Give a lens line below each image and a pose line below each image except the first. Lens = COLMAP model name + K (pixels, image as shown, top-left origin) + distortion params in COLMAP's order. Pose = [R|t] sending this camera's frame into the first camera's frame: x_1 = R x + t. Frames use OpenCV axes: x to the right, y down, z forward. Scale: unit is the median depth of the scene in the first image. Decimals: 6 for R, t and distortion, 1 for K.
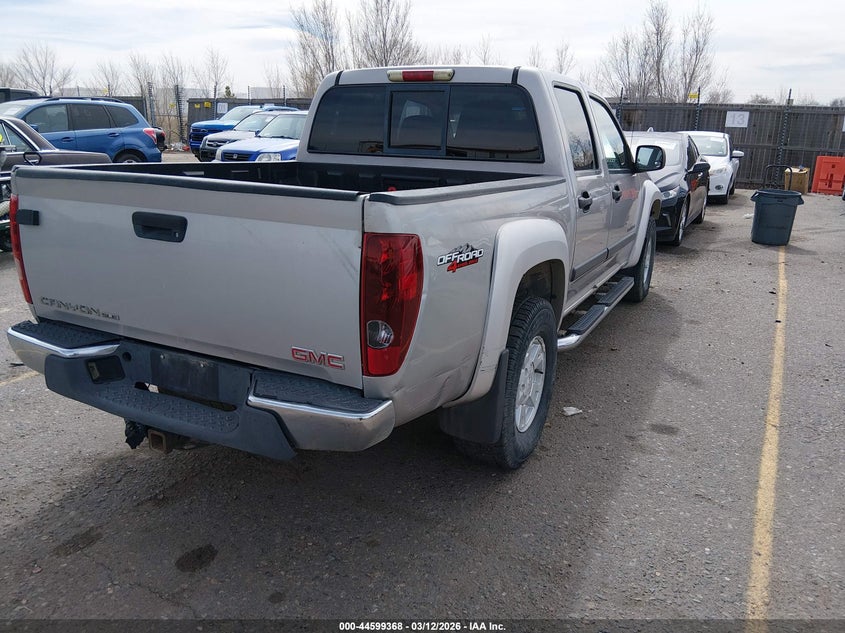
lens RADIAL K [[644.6, 0, 424.4], [0, 644.6, 317.7], [0, 0, 1]] dist [0.003775, -0.029149]
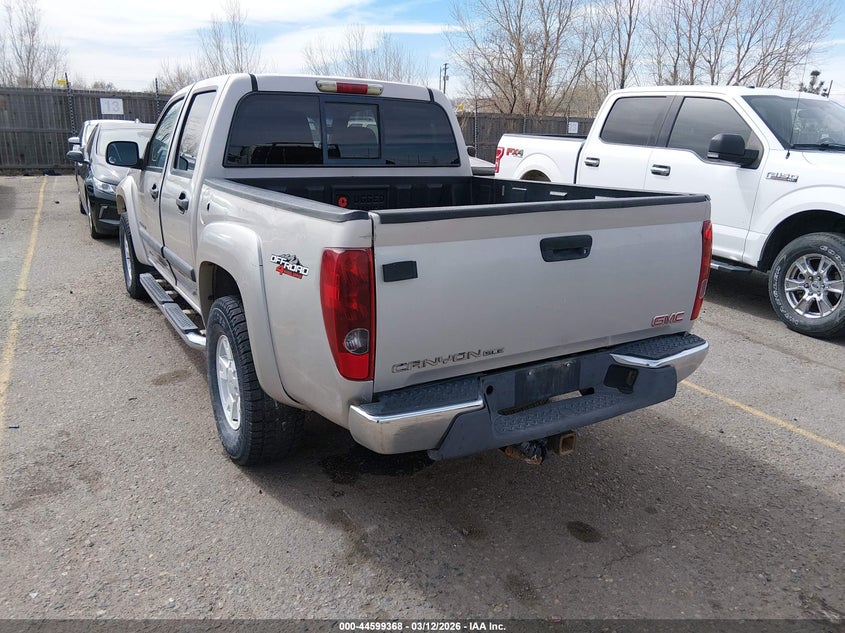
lens RADIAL K [[644.6, 0, 426.8], [0, 644.6, 315.9], [0, 0, 1]] dist [0.003775, -0.029149]
pose [[0.533450, -0.239026, 0.811355, -0.981243], [0.220458, 0.965376, 0.139454, -0.157762], [-0.816596, 0.104478, 0.567675, 0.396651]]
